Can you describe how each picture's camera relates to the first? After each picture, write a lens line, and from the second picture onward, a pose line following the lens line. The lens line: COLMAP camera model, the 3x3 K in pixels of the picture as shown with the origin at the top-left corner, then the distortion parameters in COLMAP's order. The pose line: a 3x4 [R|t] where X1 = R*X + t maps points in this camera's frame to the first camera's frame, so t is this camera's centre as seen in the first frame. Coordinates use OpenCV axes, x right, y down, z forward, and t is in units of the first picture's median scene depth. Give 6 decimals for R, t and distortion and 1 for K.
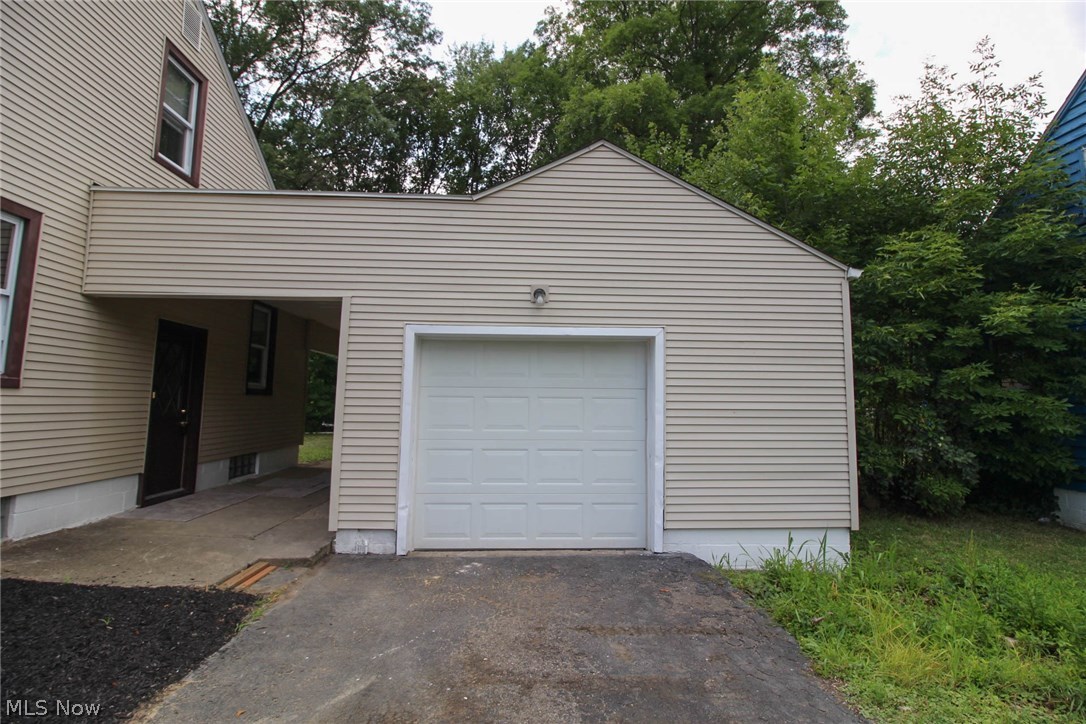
lens RADIAL K [[513.9, 0, 551.4], [0, 513.9, 345.6], [0, 0, 1]] dist [0.000986, -0.012663]
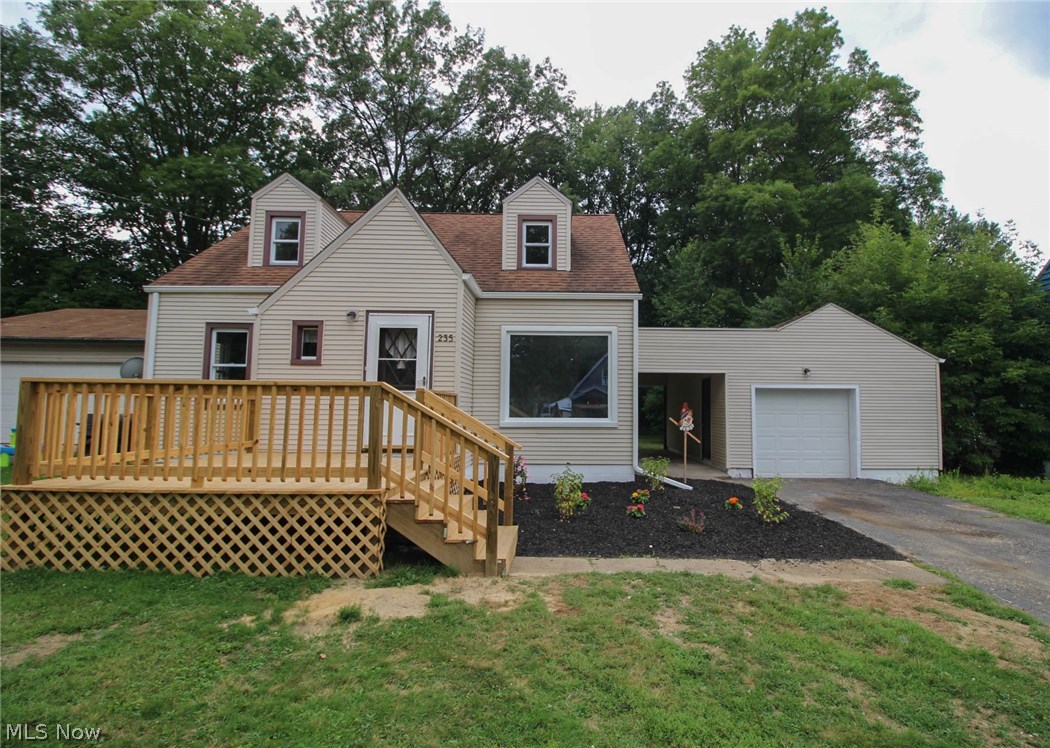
lens RADIAL K [[532.3, 0, 581.0], [0, 532.3, 373.2], [0, 0, 1]] dist [-0.006535, -0.001452]
pose [[0.999951, -0.000386, -0.009940, -0.764772], [0.000785, 0.999194, 0.040142, -0.138687], [0.009917, -0.040148, 0.999145, -1.063977]]
